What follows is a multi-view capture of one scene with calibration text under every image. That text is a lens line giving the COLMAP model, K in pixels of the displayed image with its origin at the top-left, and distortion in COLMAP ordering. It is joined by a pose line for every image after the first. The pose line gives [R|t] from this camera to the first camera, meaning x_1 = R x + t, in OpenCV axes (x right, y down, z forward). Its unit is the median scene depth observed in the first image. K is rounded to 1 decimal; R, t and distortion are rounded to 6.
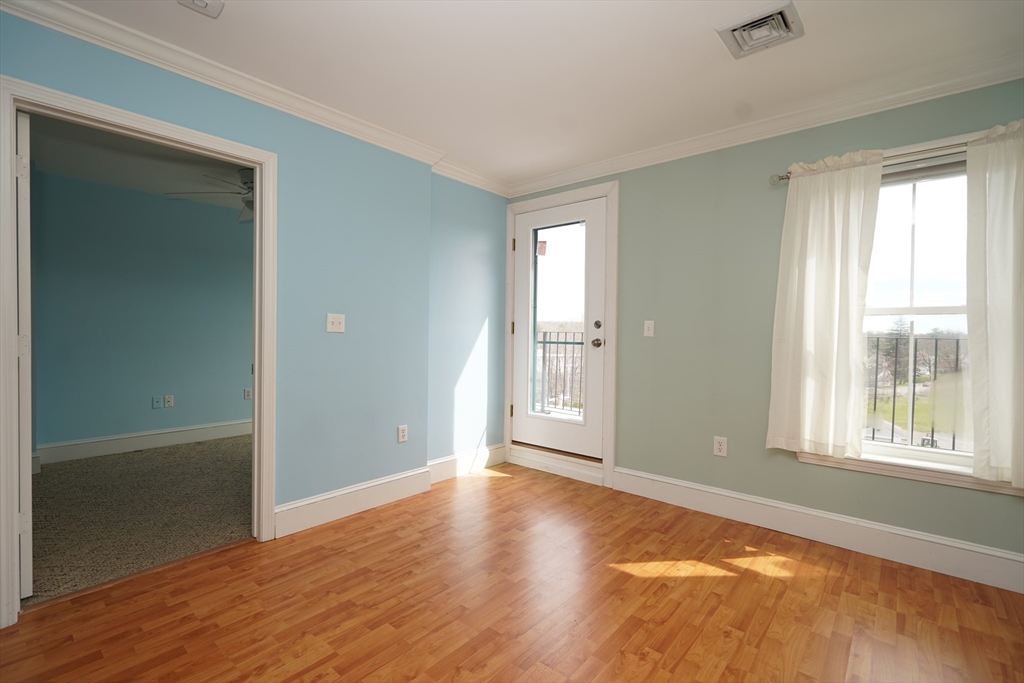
lens RADIAL K [[462.5, 0, 514.9], [0, 462.5, 342.1], [0, 0, 1]] dist [-0.006816, 0.002763]
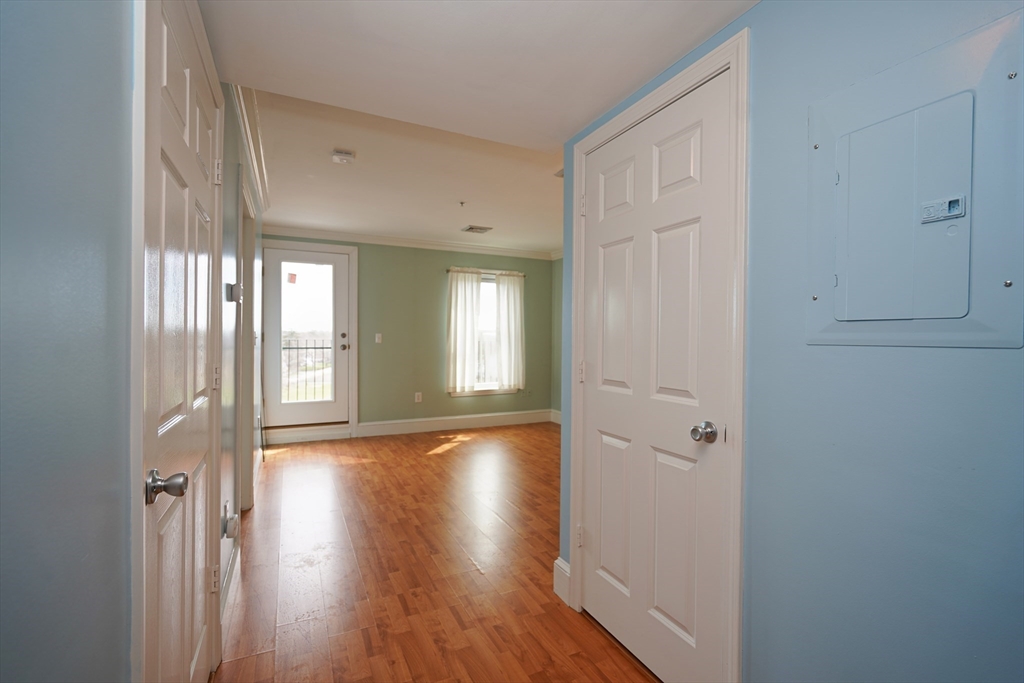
lens RADIAL K [[462.5, 0, 510.4], [0, 462.5, 342.3], [0, 0, 1]] dist [-0.006816, 0.002763]
pose [[0.404356, -0.017907, 0.914426, -1.418978], [0.016332, 0.999790, 0.012356, -0.034260], [-0.914456, 0.009938, 0.404564, -0.193563]]
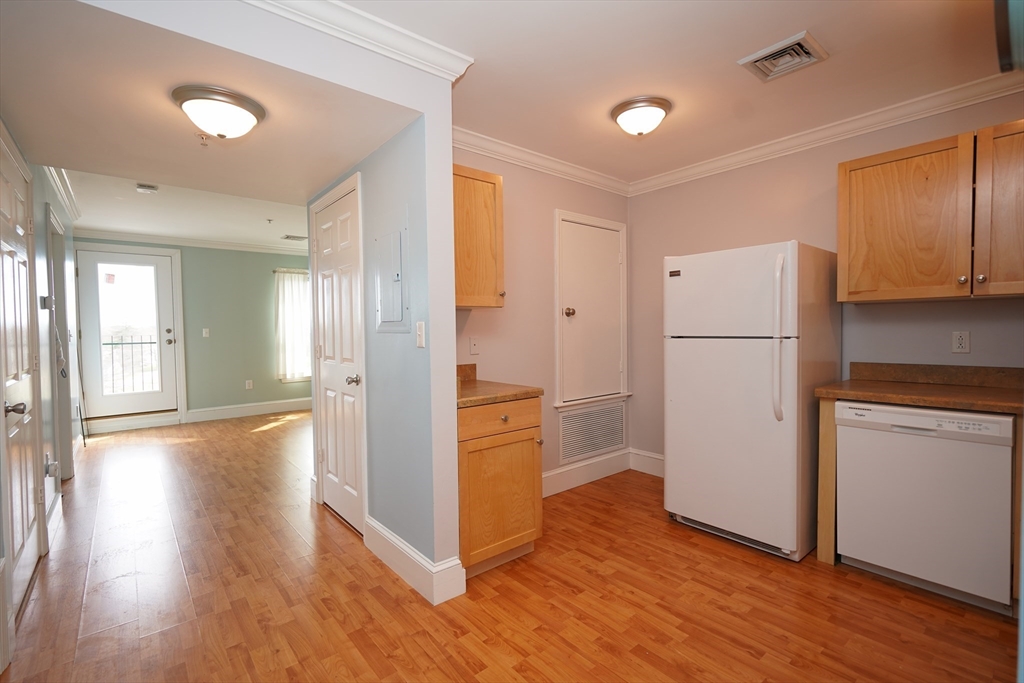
lens RADIAL K [[462.5, 0, 510.6], [0, 462.5, 342.9], [0, 0, 1]] dist [-0.006816, 0.002763]
pose [[0.163087, -0.047181, 0.985483, -1.796262], [0.033887, 0.998534, 0.042198, -0.031595], [-0.986030, 0.026513, 0.164447, -0.714059]]
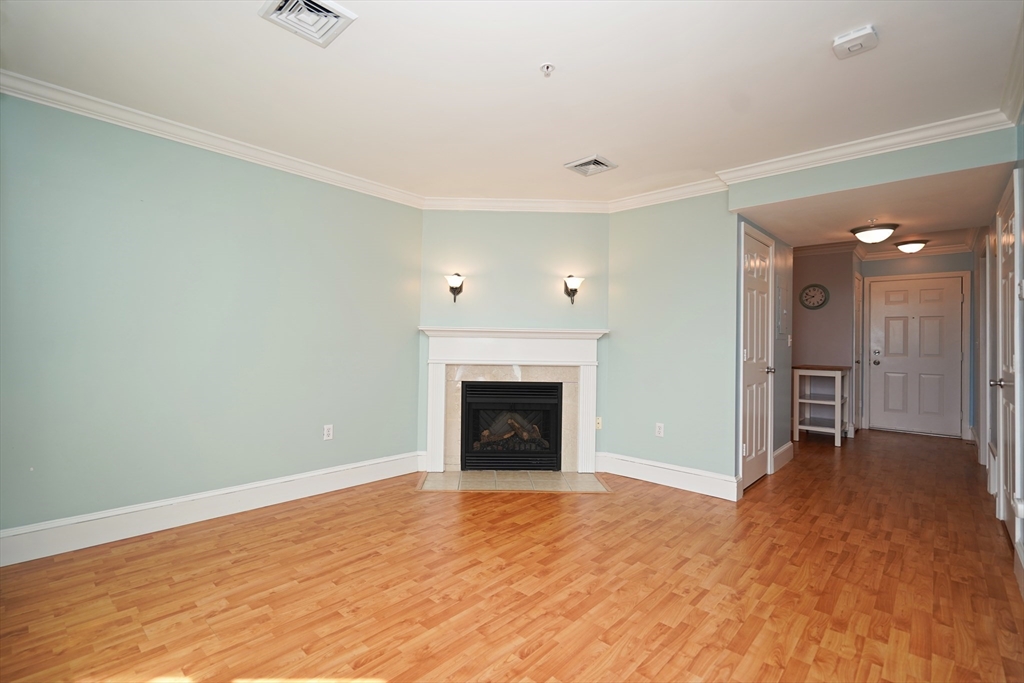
lens RADIAL K [[462.5, 0, 506.5], [0, 462.5, 336.1], [0, 0, 1]] dist [-0.006816, 0.002763]
pose [[-0.998593, -0.029284, 0.044218, 0.050370], [-0.028954, 0.999548, 0.008098, -0.027962], [-0.044435, 0.006806, -0.998989, 1.485107]]
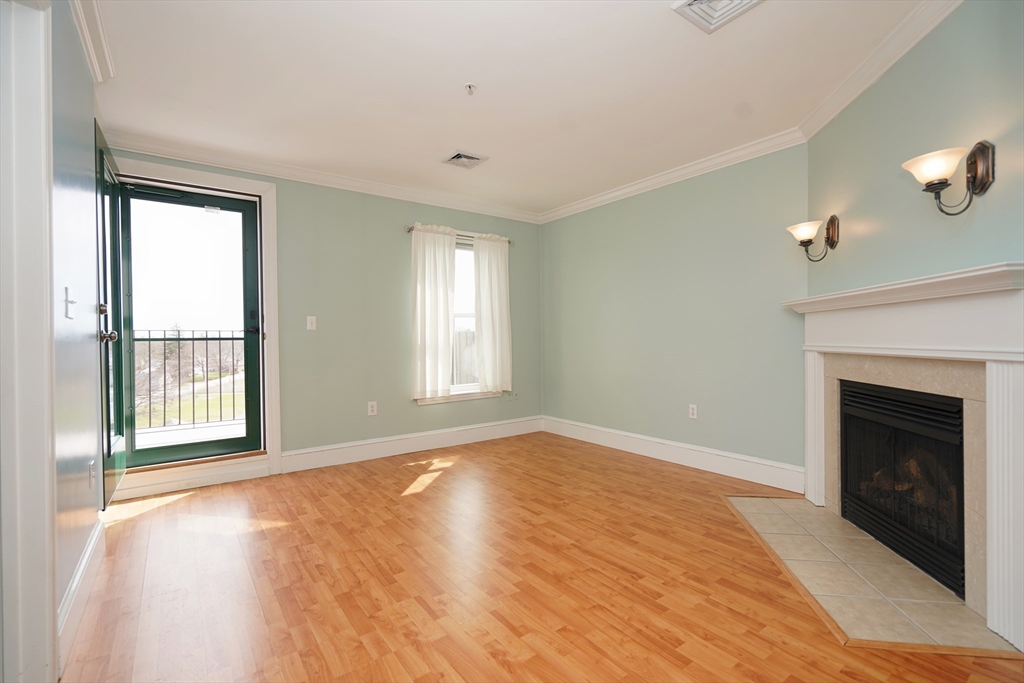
lens RADIAL K [[462.5, 0, 512.7], [0, 462.5, 339.5], [0, 0, 1]] dist [-0.006816, 0.002763]
pose [[0.225698, -0.017640, 0.974038, -0.945791], [0.034145, 0.999365, 0.010187, 0.023392], [-0.973599, 0.030959, 0.226157, 0.322489]]
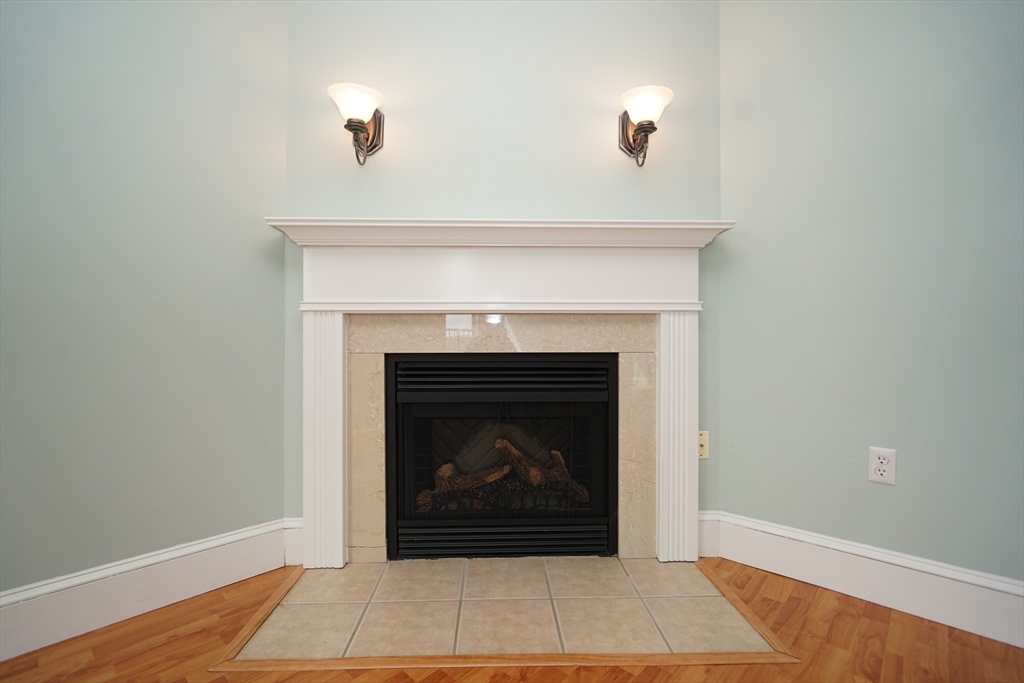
lens RADIAL K [[462.5, 0, 513.3], [0, 462.5, 342.3], [0, 0, 1]] dist [-0.006816, 0.002763]
pose [[-0.998969, -0.011947, 0.043791, 0.050303], [-0.010901, 0.999652, 0.024033, 0.116276], [-0.044062, 0.023531, -0.998752, 0.531573]]
